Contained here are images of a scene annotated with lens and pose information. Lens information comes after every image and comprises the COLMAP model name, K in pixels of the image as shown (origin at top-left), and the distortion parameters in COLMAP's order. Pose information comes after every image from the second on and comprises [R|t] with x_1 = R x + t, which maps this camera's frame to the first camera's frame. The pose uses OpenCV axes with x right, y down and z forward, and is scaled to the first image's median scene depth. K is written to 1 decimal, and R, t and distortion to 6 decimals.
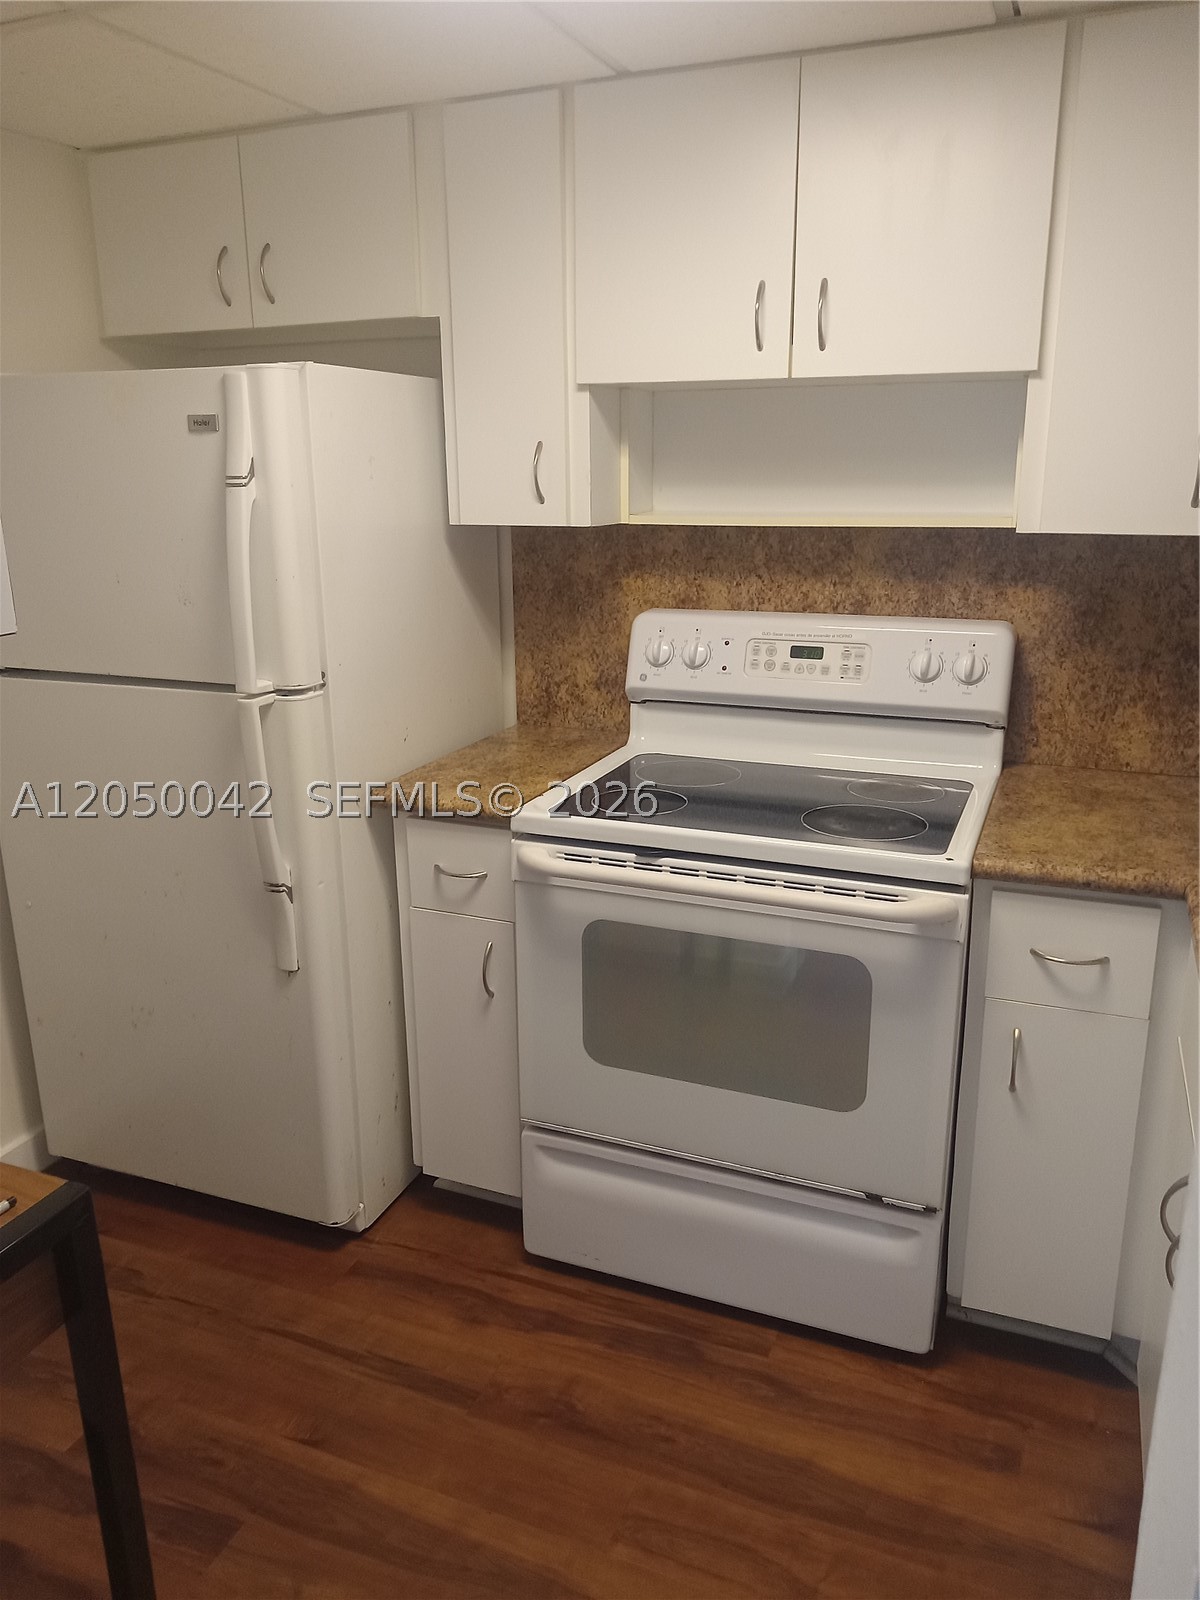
lens RADIAL K [[1188.5, 0, 600.0], [0, 1188.5, 800.0], [0, 0, 1]] dist [0.090215, -0.183800]
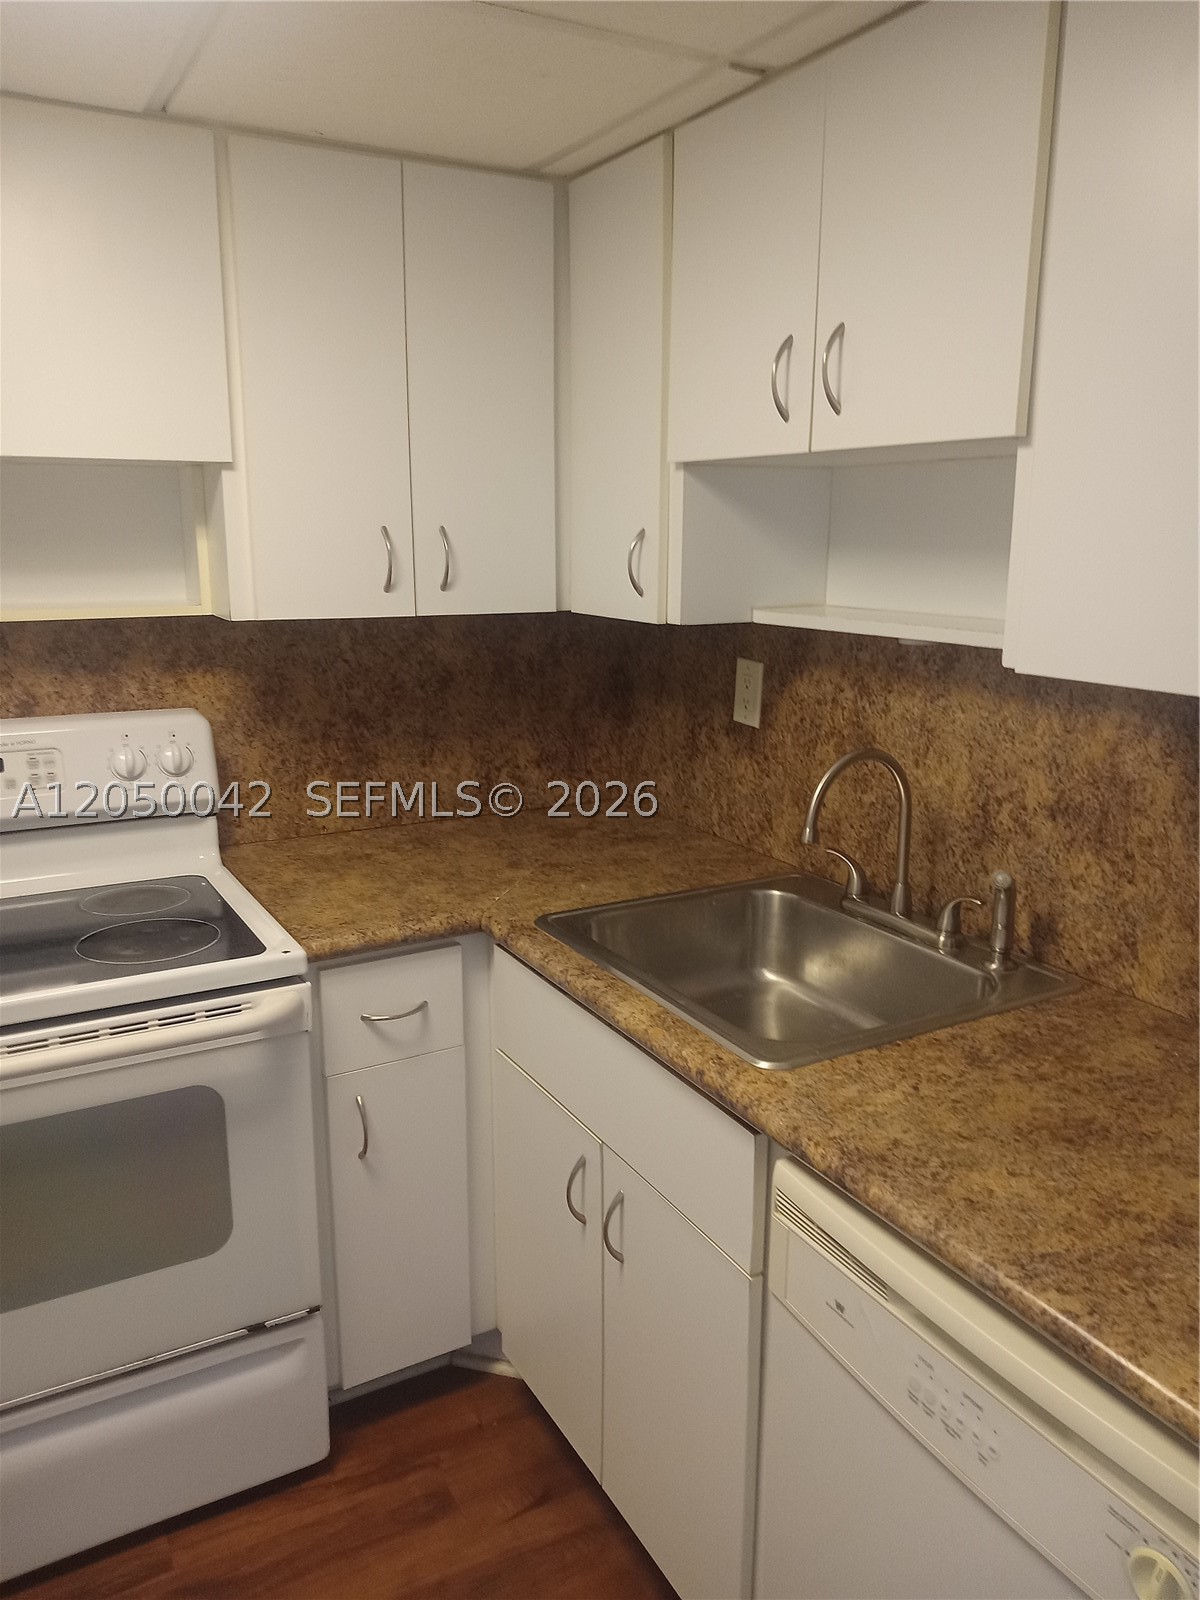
lens RADIAL K [[1194.4, 0, 603.5], [0, 1194.4, 794.2], [0, 0, 1]] dist [-0.007983, -0.008833]
pose [[0.604084, -0.158292, 0.781042, -0.252107], [0.204808, 0.977993, 0.039802, -0.053608], [-0.770153, 0.135920, 0.623209, 0.150741]]
